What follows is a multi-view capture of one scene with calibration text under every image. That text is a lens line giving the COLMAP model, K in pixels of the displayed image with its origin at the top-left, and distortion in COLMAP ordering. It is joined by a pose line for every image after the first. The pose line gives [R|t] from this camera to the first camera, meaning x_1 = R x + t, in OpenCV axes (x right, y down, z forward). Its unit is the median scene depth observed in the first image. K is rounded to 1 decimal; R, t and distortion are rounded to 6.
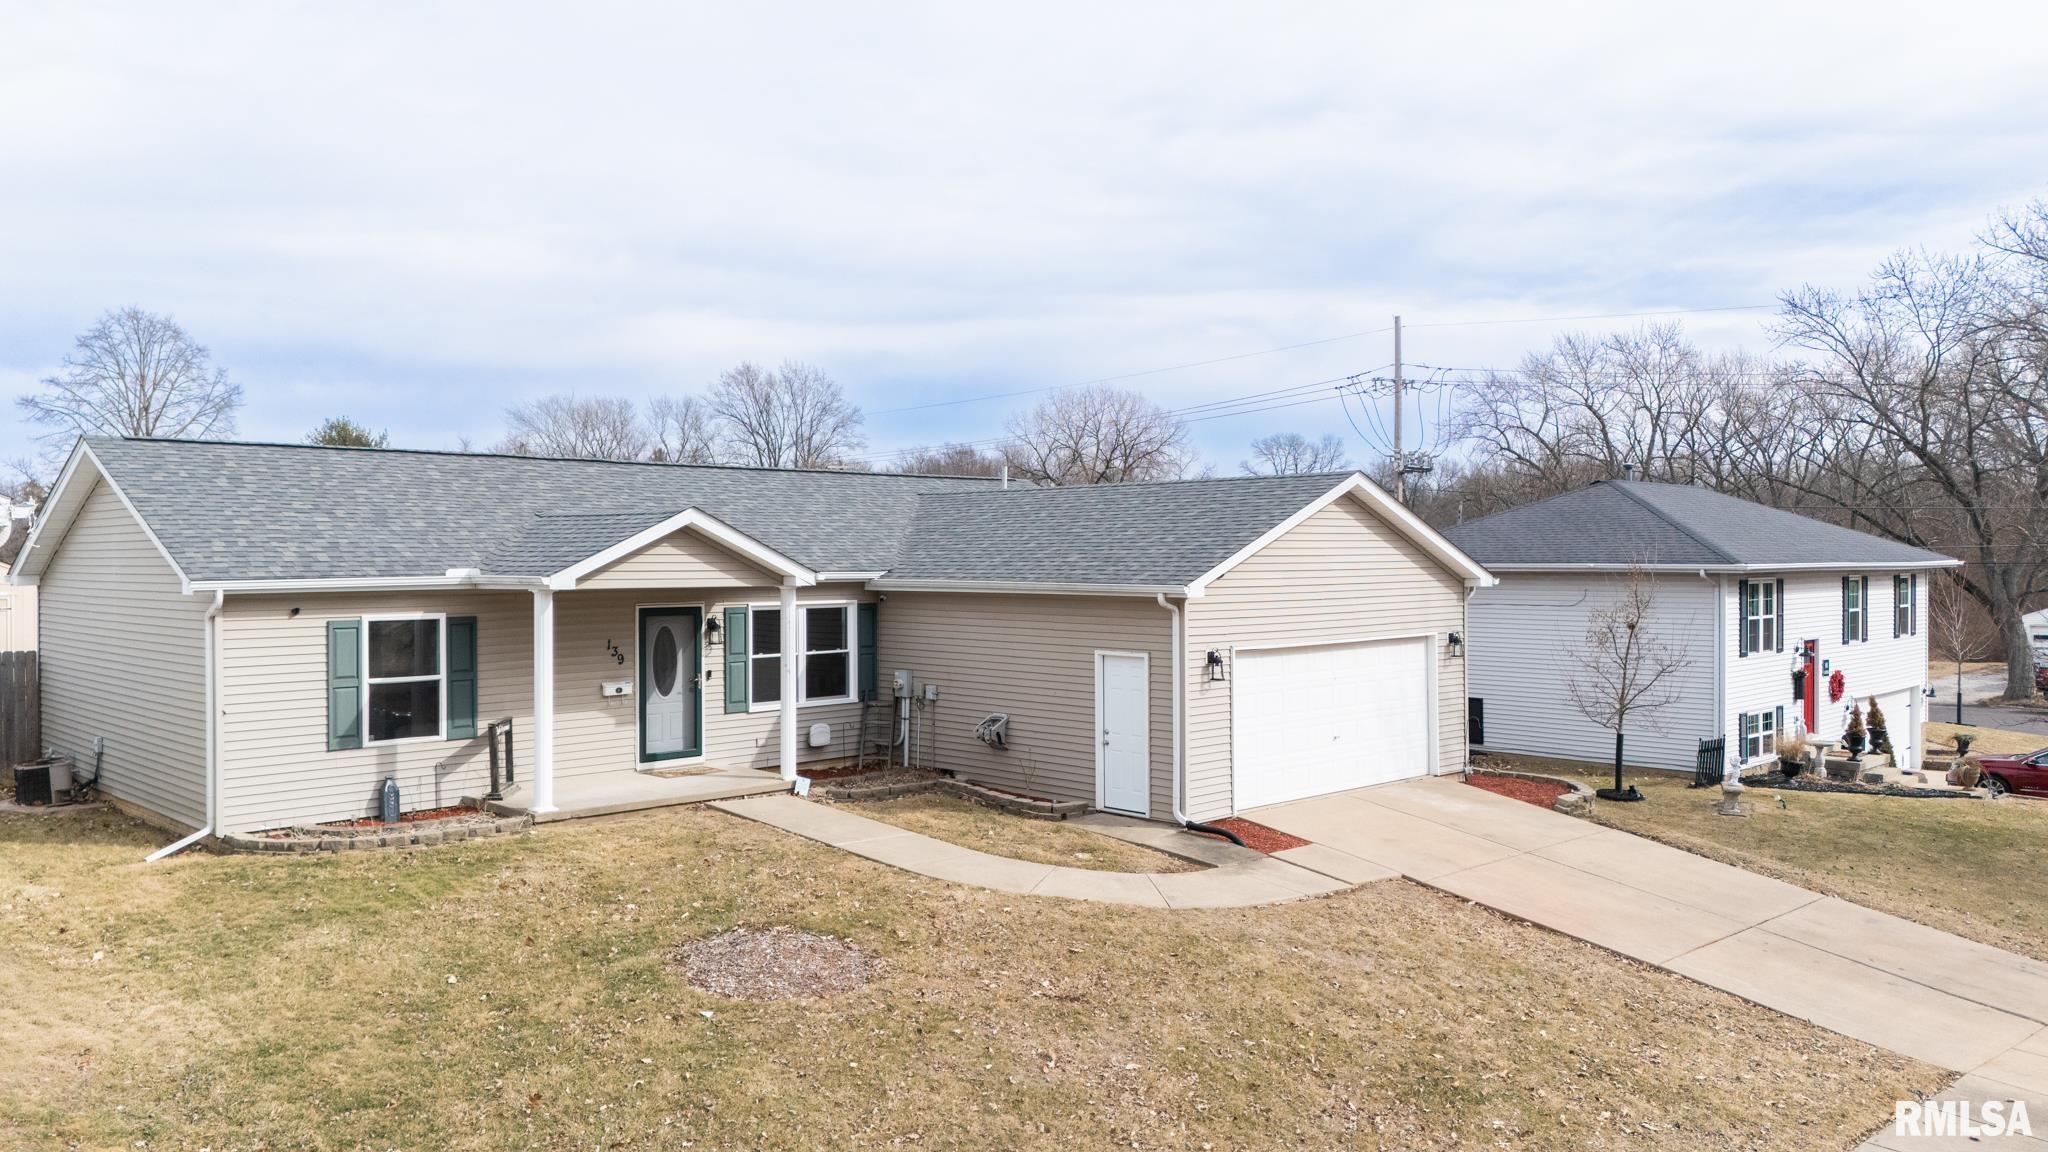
lens RADIAL K [[1495.5, 0, 1036.7], [0, 1495.5, 548.5], [0, 0, 1]] dist [0.115588, -0.127694]
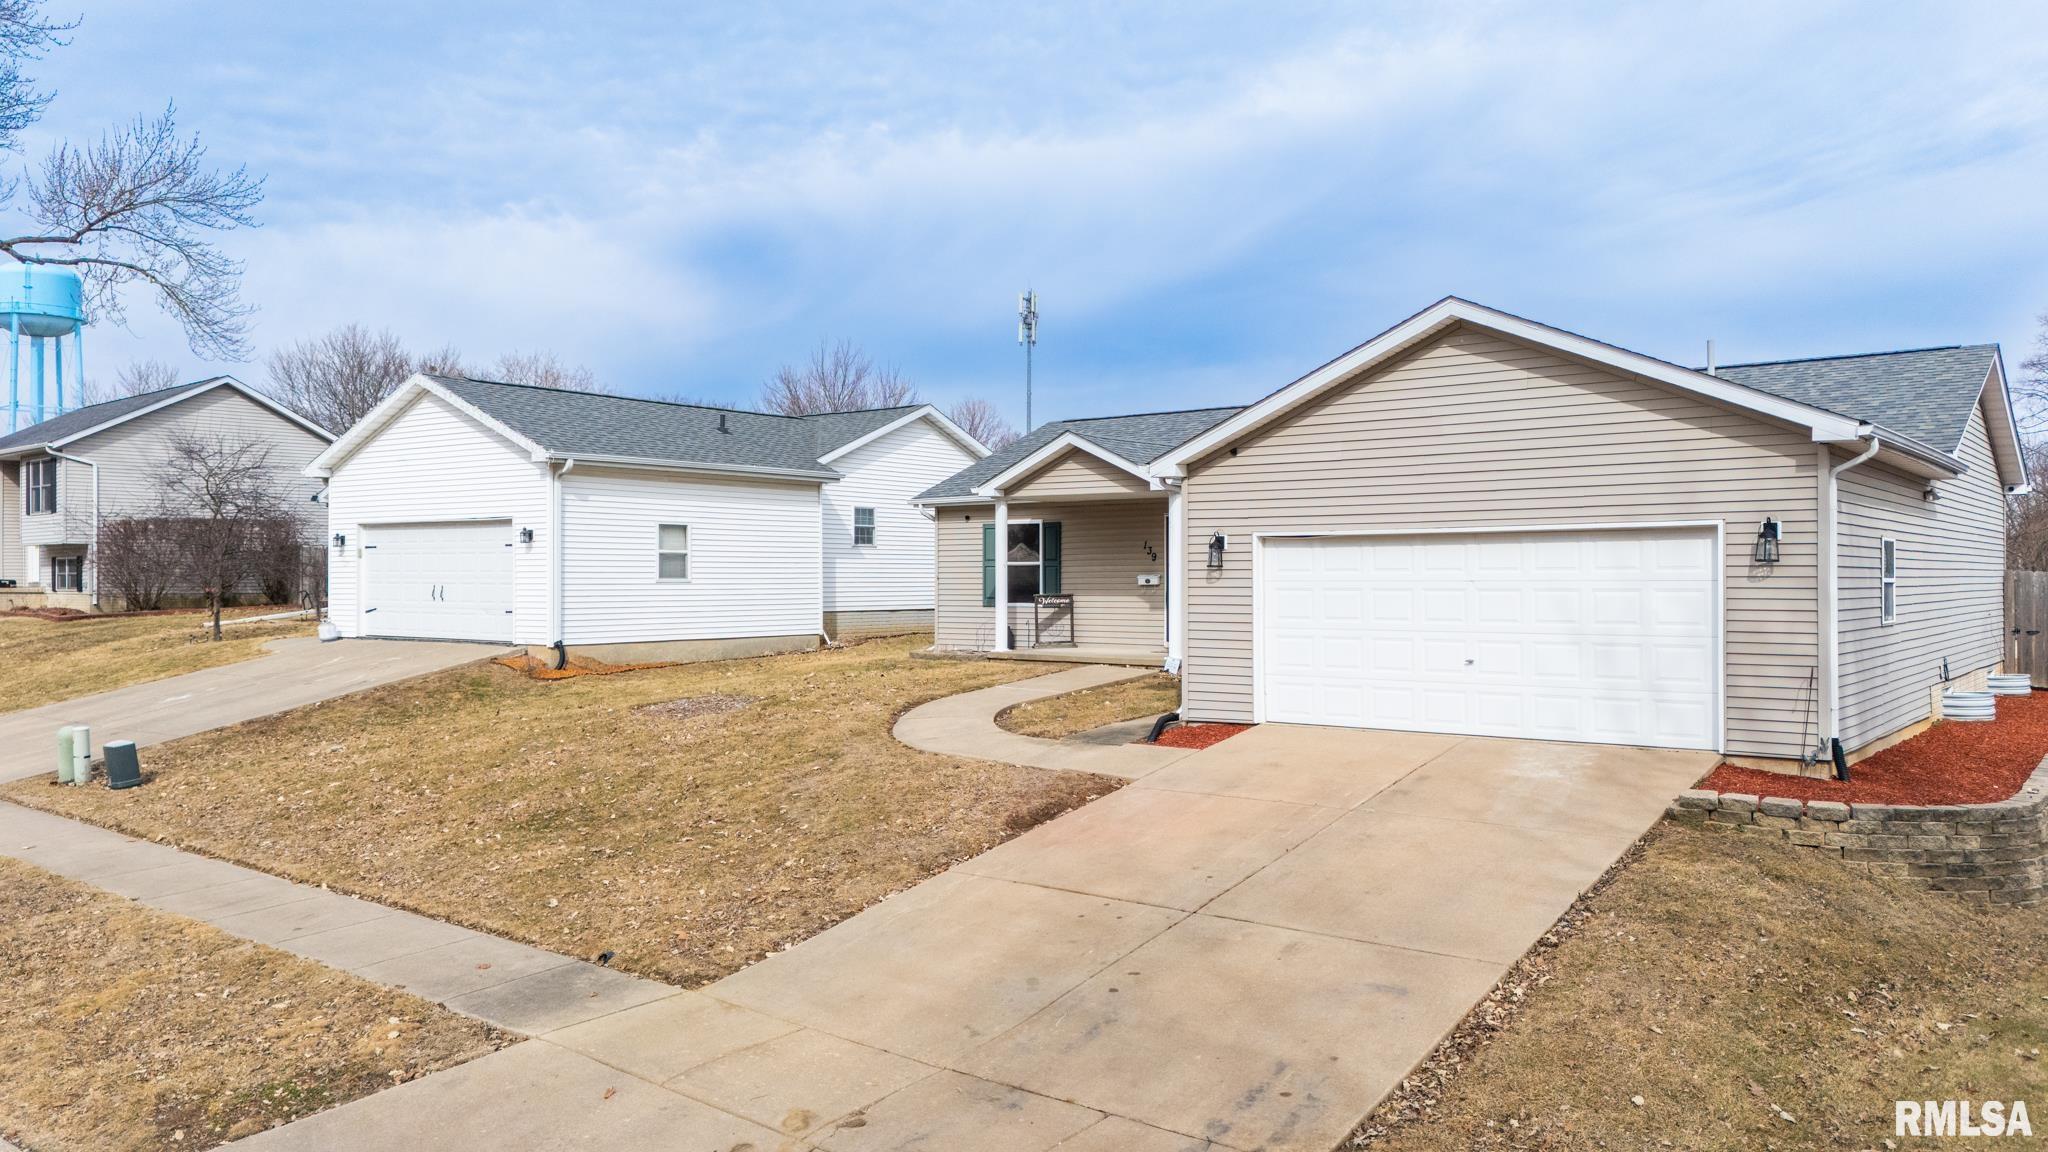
lens RADIAL K [[1525.1, 0, 1043.2], [0, 1525.1, 523.3], [0, 0, 1]] dist [0.116676, -0.127264]
pose [[0.148488, -0.032777, -0.988371, 1.050487], [0.005551, 0.999462, -0.032311, 0.092622], [0.988899, -0.000688, 0.148590, 0.776428]]
